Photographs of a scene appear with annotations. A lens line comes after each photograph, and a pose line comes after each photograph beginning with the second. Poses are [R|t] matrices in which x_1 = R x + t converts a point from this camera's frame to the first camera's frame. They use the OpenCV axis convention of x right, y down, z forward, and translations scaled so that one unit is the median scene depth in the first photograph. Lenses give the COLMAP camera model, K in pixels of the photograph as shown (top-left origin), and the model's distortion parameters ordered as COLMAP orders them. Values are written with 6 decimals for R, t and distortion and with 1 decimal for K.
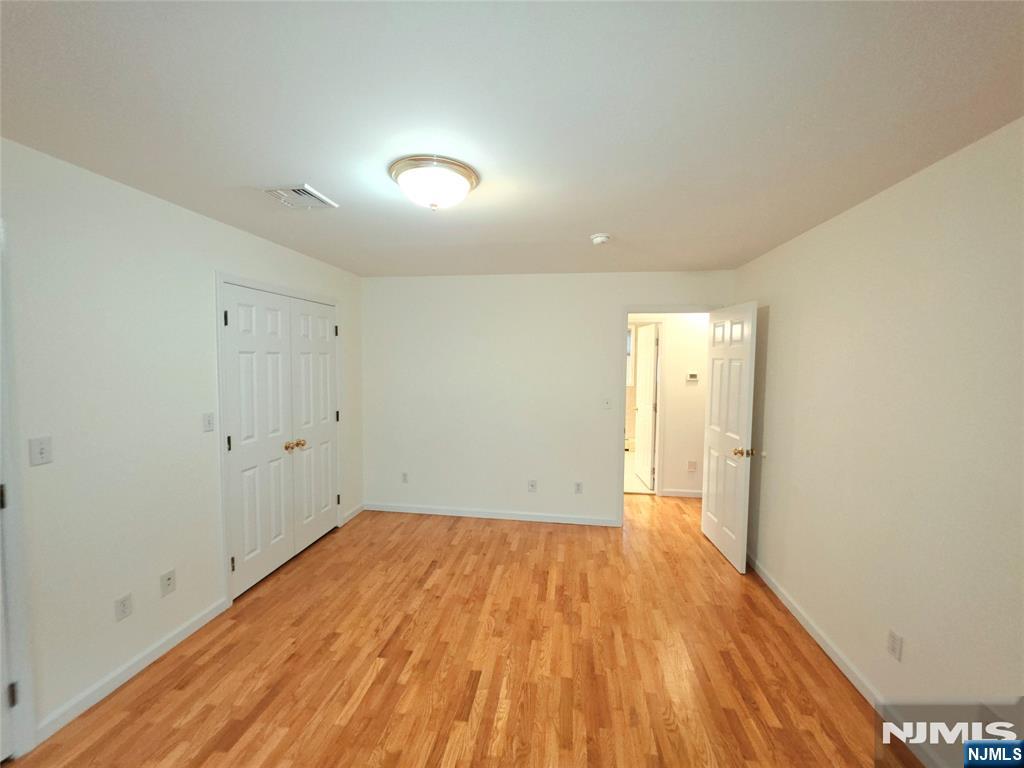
lens RADIAL K [[419.8, 0, 504.6], [0, 419.8, 379.6], [0, 0, 1]] dist [0.000768, 0.000056]
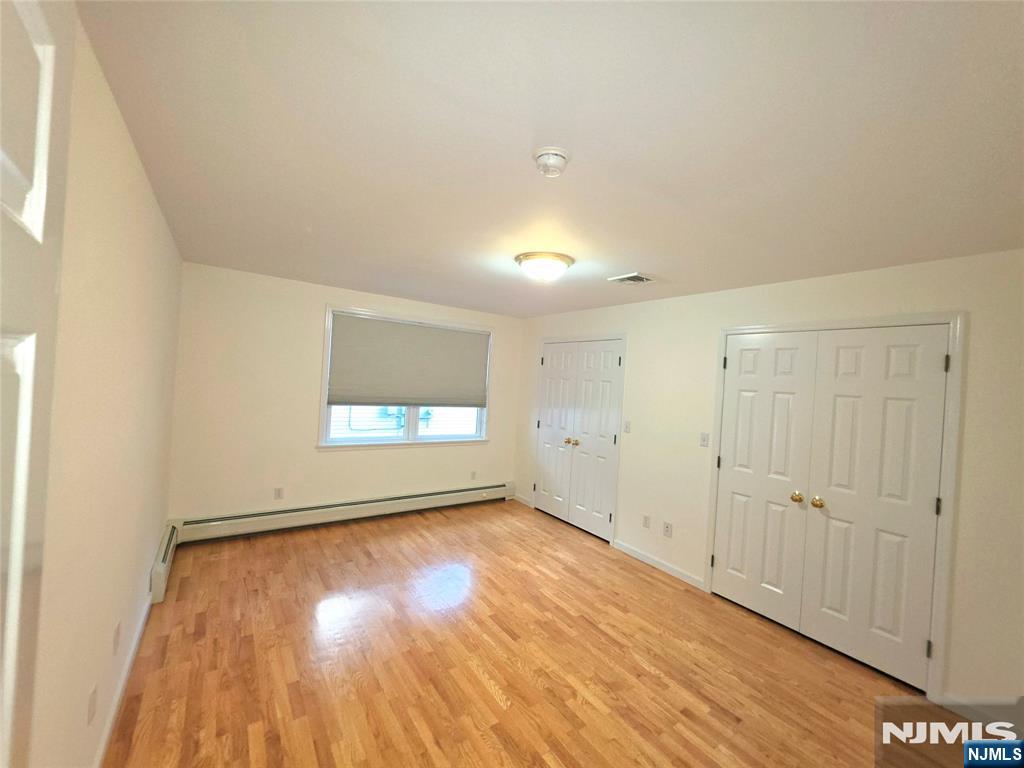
lens RADIAL K [[419.8, 0, 514.9], [0, 419.8, 385.7], [0, 0, 1]] dist [0.000768, 0.000056]
pose [[-0.718341, -0.044504, -0.694267, 0.766942], [-0.106779, 0.993180, 0.046817, -0.078626], [0.687448, 0.107763, -0.718193, 1.698116]]
